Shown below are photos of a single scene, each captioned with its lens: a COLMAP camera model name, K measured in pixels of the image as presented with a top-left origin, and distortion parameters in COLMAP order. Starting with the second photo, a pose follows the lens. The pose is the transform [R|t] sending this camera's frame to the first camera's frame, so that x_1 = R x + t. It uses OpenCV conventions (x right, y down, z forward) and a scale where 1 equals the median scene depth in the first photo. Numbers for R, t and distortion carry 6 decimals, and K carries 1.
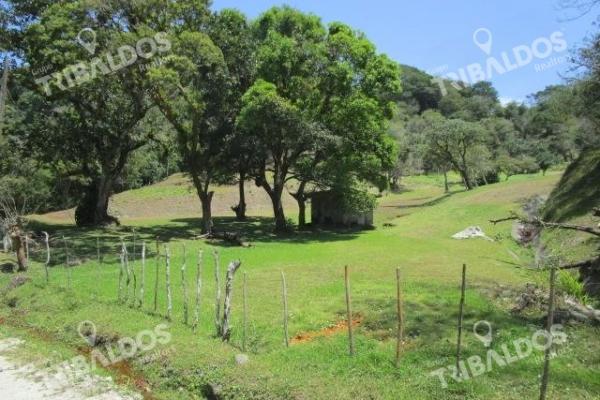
lens RADIAL K [[431.6, 0, 264.5], [0, 431.6, 199.7], [0, 0, 1]] dist [0.008086, 0.009835]
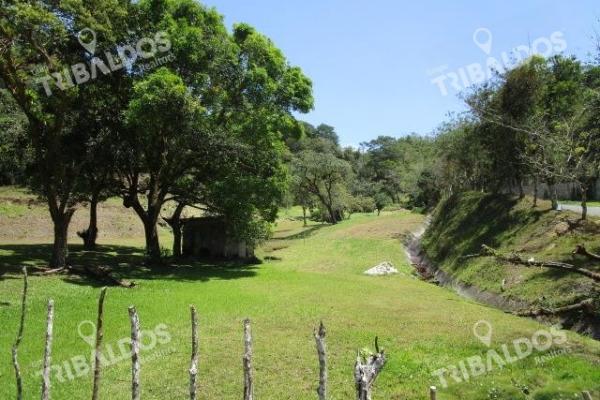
lens RADIAL K [[431.6, 0, 264.5], [0, 431.6, 199.7], [0, 0, 1]] dist [0.008086, 0.009835]
pose [[0.917083, 0.068541, 0.392761, -0.091929], [-0.040240, 0.995994, -0.079851, 0.008655], [-0.396661, 0.057425, 0.916167, 0.164075]]
